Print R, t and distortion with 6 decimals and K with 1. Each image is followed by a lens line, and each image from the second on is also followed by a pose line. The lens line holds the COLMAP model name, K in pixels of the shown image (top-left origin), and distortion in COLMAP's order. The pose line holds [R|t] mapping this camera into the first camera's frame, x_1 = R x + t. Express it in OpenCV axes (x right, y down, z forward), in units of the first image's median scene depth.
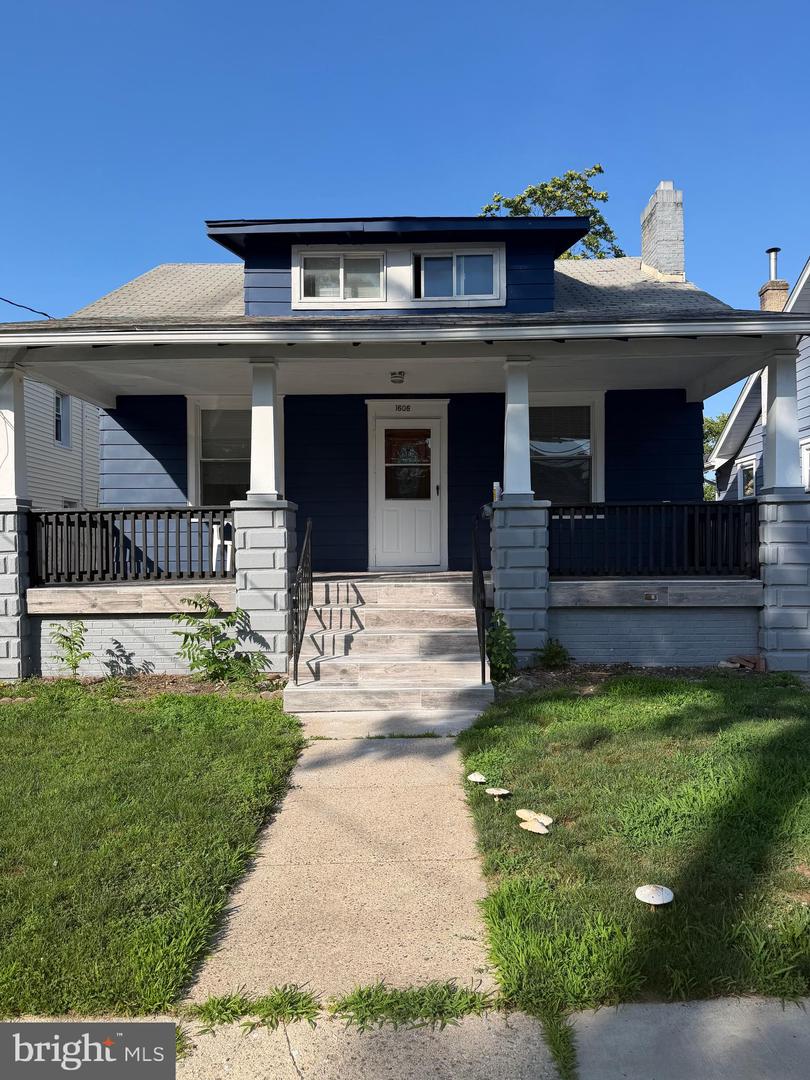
lens RADIAL K [[756.8, 0, 402.2], [0, 756.8, 540.4], [0, 0, 1]] dist [0.090263, -0.125019]
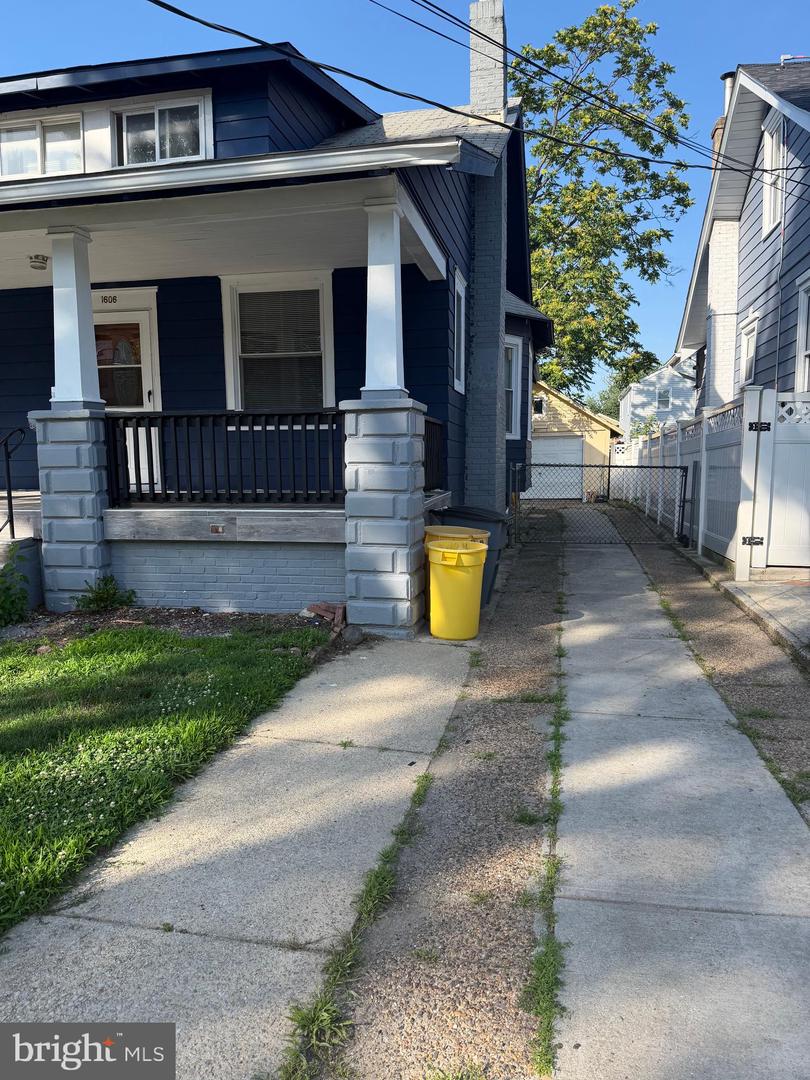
lens RADIAL K [[767.4, 0, 403.6], [0, 767.4, 518.0], [0, 0, 1]] dist [0.081805, -0.097219]
pose [[0.982103, 0.011884, -0.187968, 0.665860], [0.007363, 0.994822, 0.101366, -0.019466], [0.188200, -0.100936, 0.976930, 0.234086]]
